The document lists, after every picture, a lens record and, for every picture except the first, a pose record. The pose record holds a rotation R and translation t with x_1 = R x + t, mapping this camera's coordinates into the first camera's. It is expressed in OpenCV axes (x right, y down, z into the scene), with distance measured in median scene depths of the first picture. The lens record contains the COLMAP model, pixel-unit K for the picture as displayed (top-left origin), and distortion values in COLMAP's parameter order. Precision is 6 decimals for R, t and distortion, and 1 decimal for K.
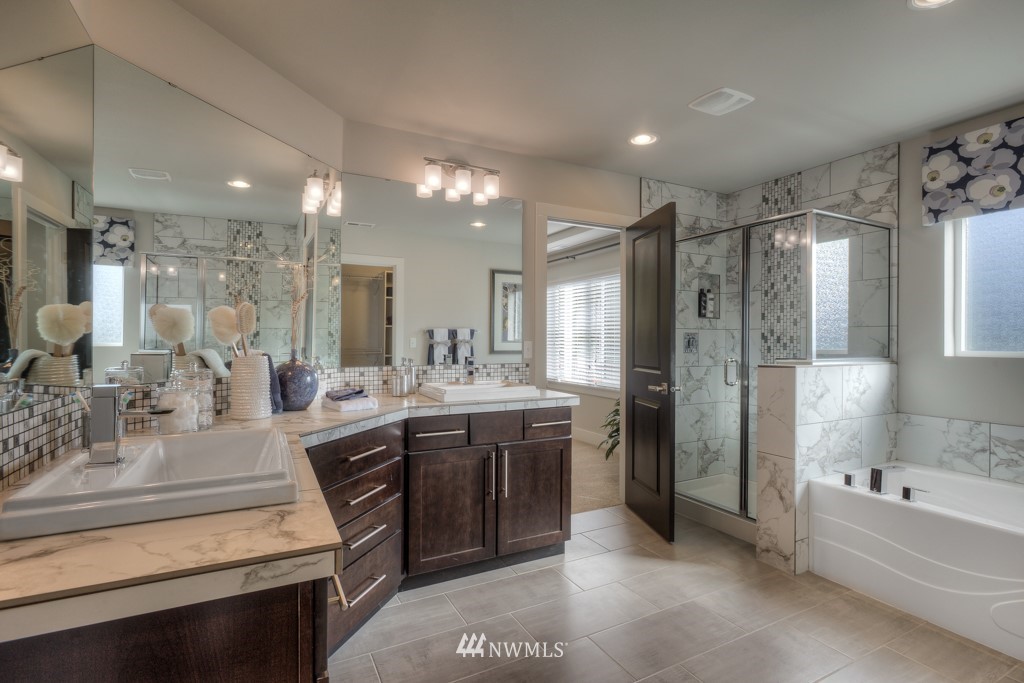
lens RADIAL K [[490.3, 0, 522.0], [0, 490.3, 342.5], [0, 0, 1]] dist [-0.005279, 0.000319]
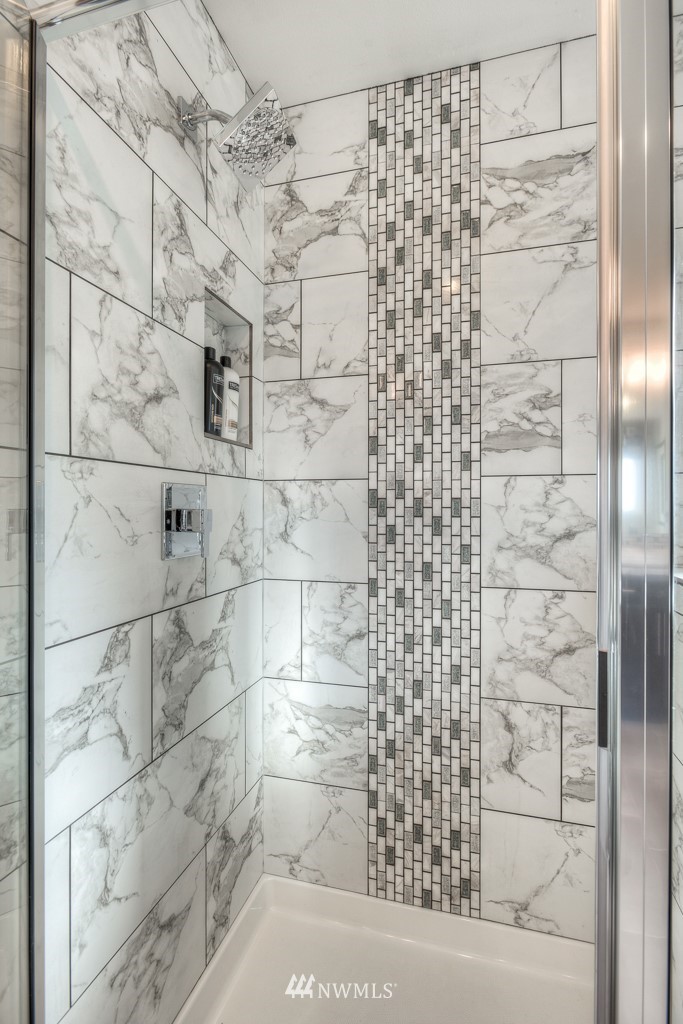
lens RADIAL K [[490.3, 0, 349.6], [0, 490.3, 509.9], [0, 0, 1]] dist [-0.005279, 0.000319]
pose [[0.691534, -0.004326, 0.722331, 0.213517], [0.005376, 0.999985, 0.000842, -0.004907], [-0.722324, 0.003301, 0.691547, 0.761390]]
